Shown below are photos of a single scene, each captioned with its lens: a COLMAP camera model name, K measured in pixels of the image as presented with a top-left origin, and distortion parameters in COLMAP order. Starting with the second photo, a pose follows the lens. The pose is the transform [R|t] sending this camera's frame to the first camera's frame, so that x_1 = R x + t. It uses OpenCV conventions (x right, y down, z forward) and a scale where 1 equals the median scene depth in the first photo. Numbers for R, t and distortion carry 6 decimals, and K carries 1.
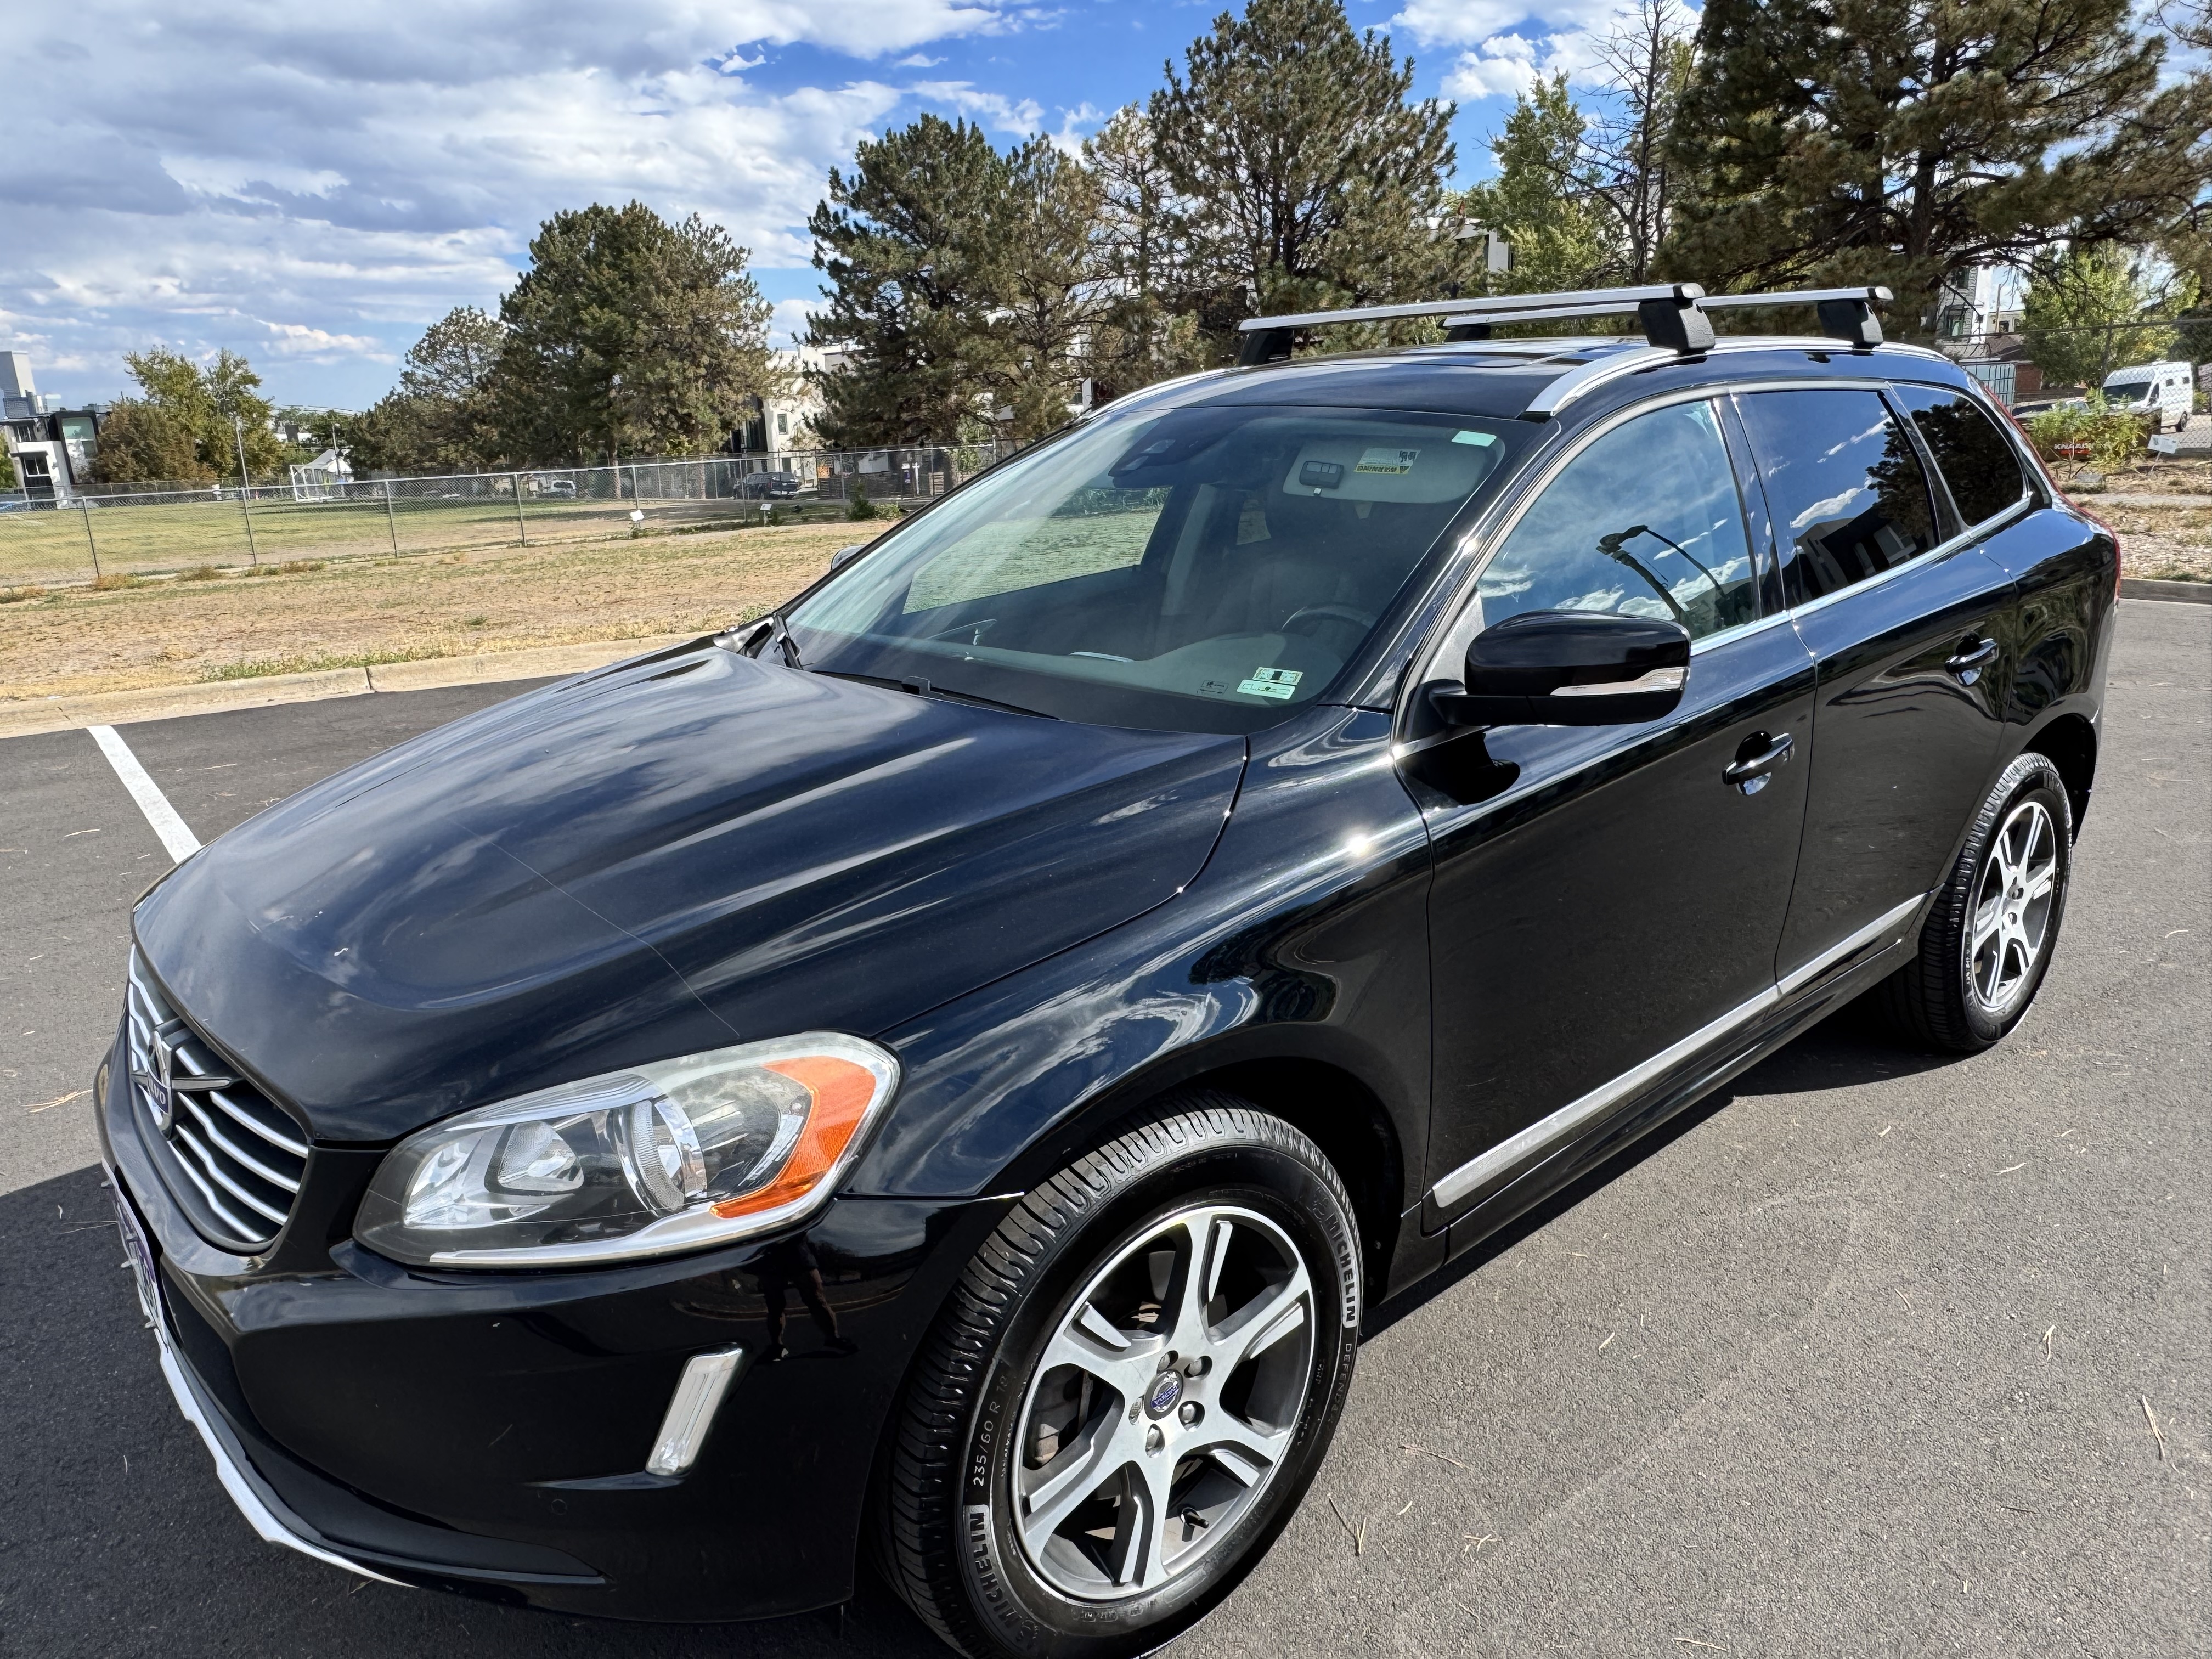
lens RADIAL K [[1546.1, 0, 1106.0], [0, 1546.1, 829.5], [0, 0, 1]] dist [-0.008475, 0.002068]
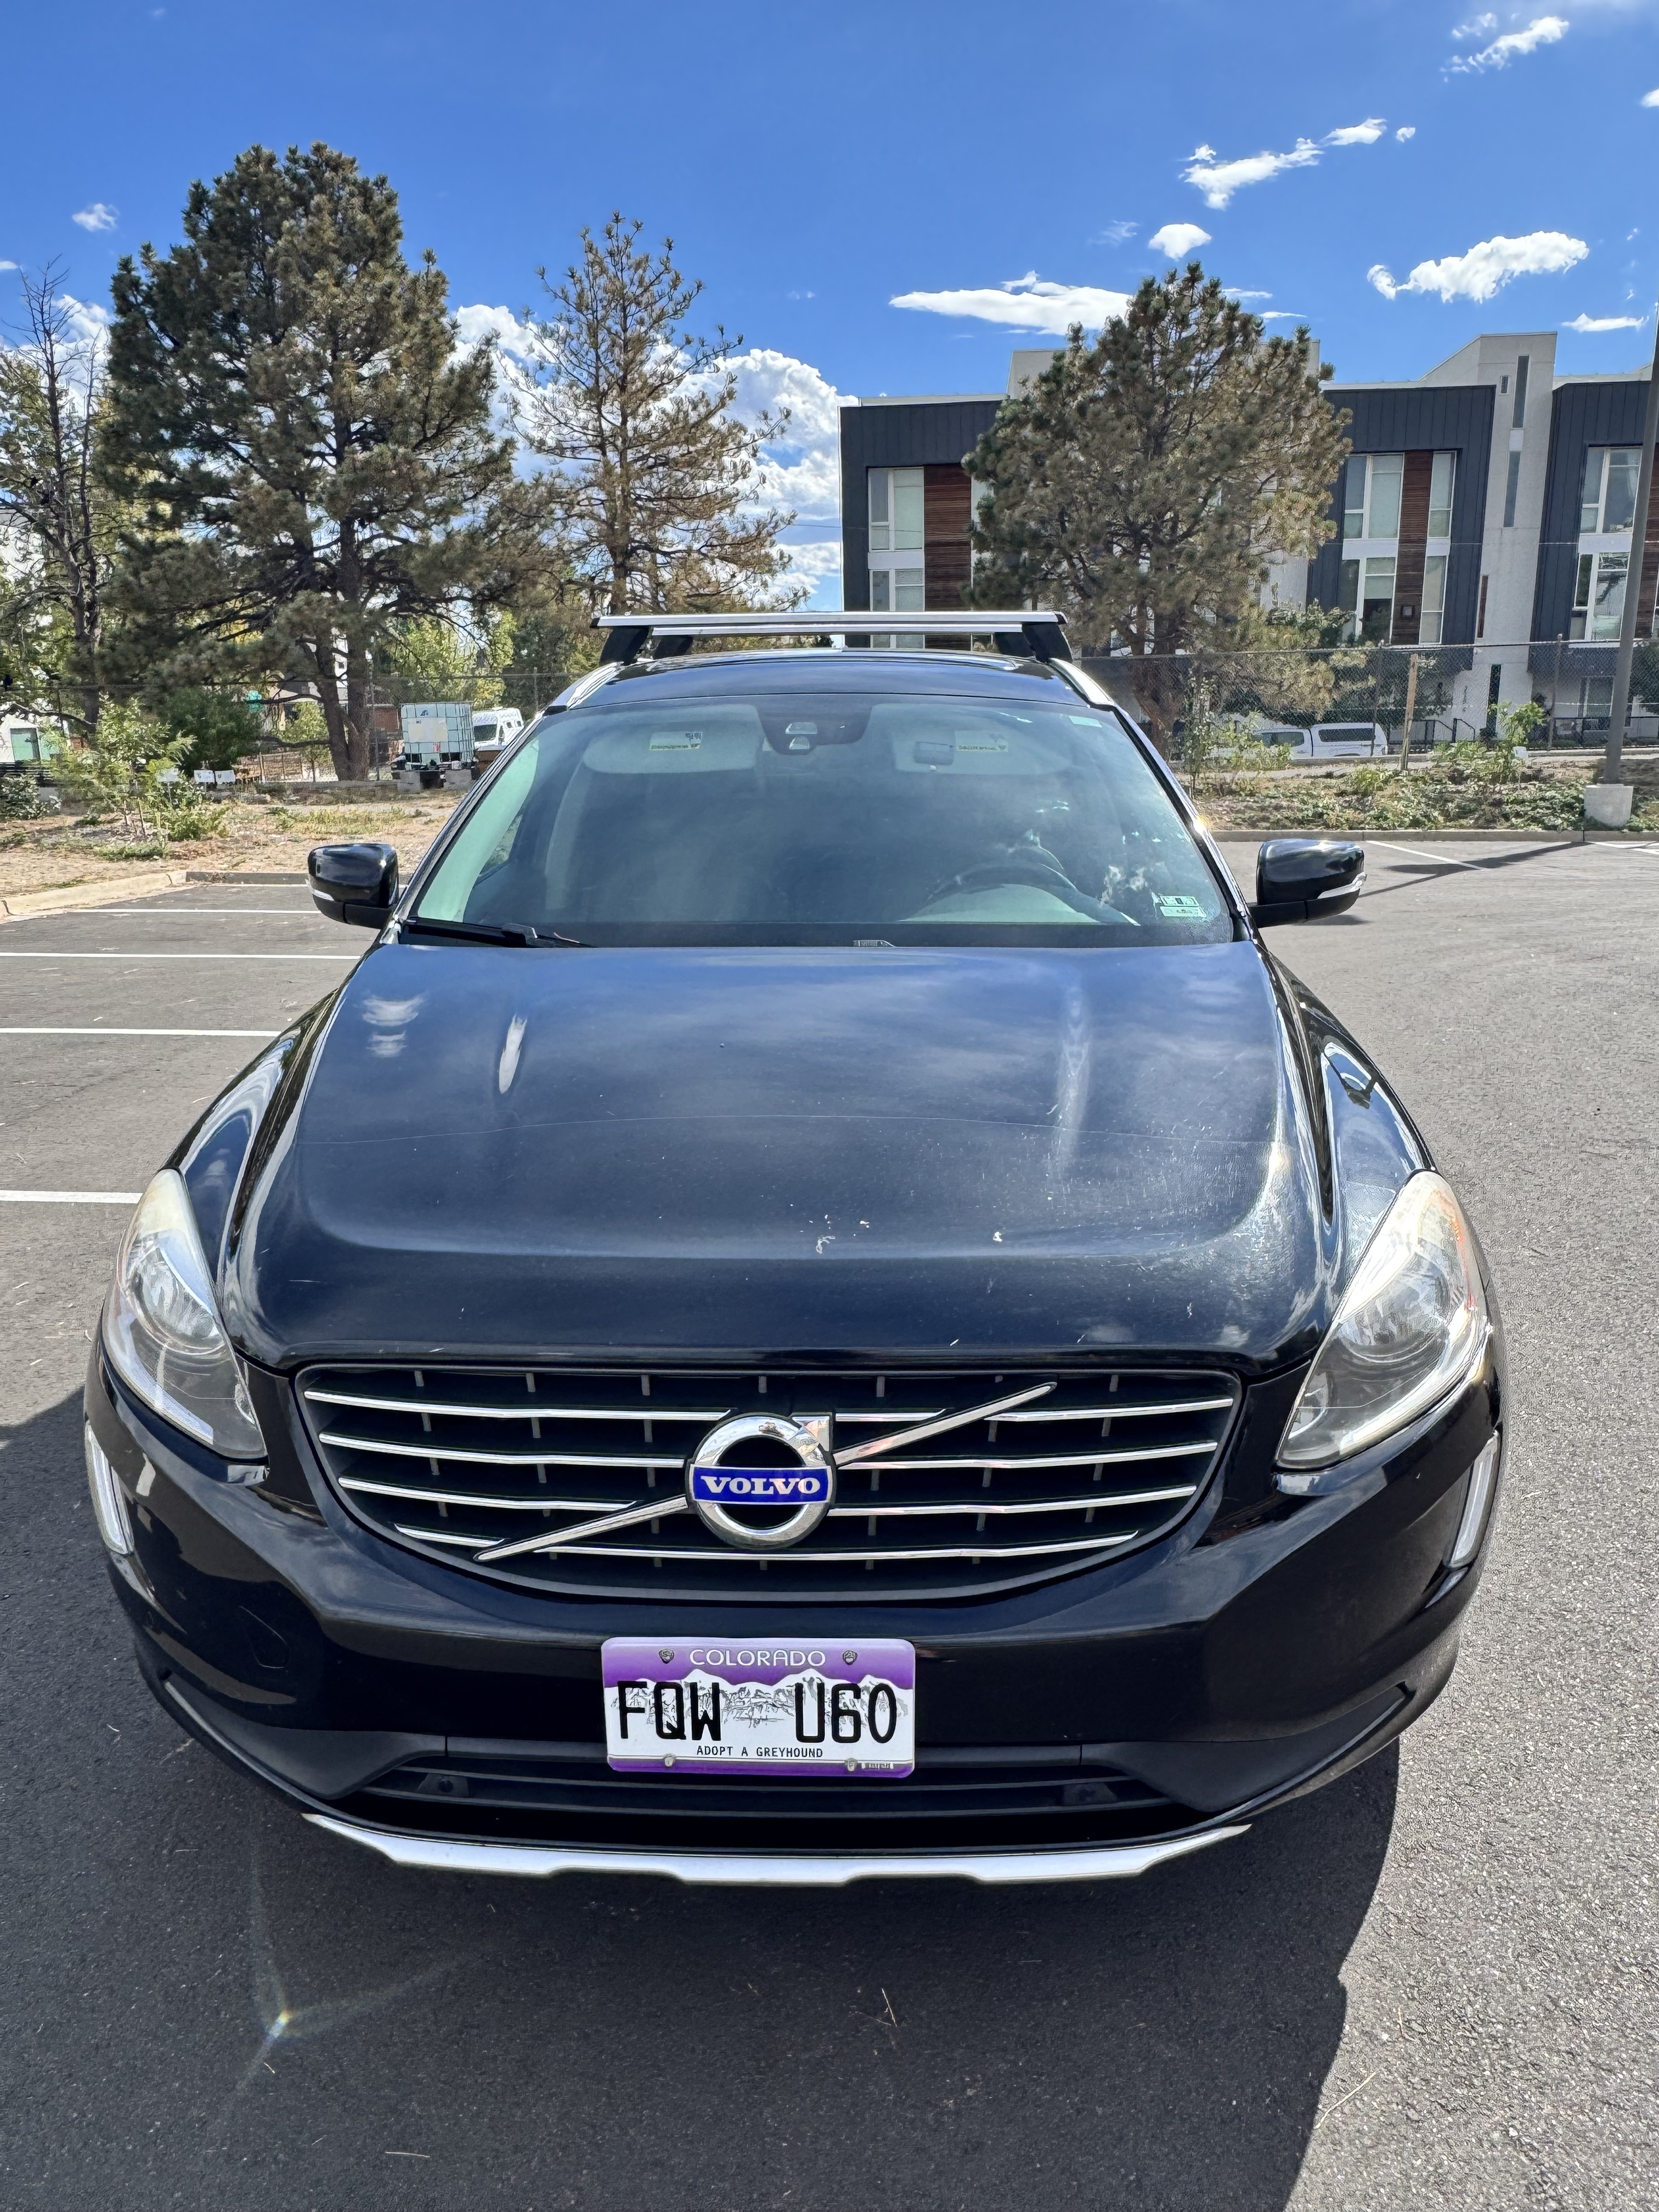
lens RADIAL K [[1546.1, 0, 829.5], [0, 1546.1, 1106.0], [0, 0, 1]] dist [-0.008475, 0.002068]
pose [[0.672424, -0.154947, 0.723766, -0.100408], [0.182081, 0.982422, 0.041156, -0.004293], [-0.717420, 0.104110, 0.688817, 0.037113]]
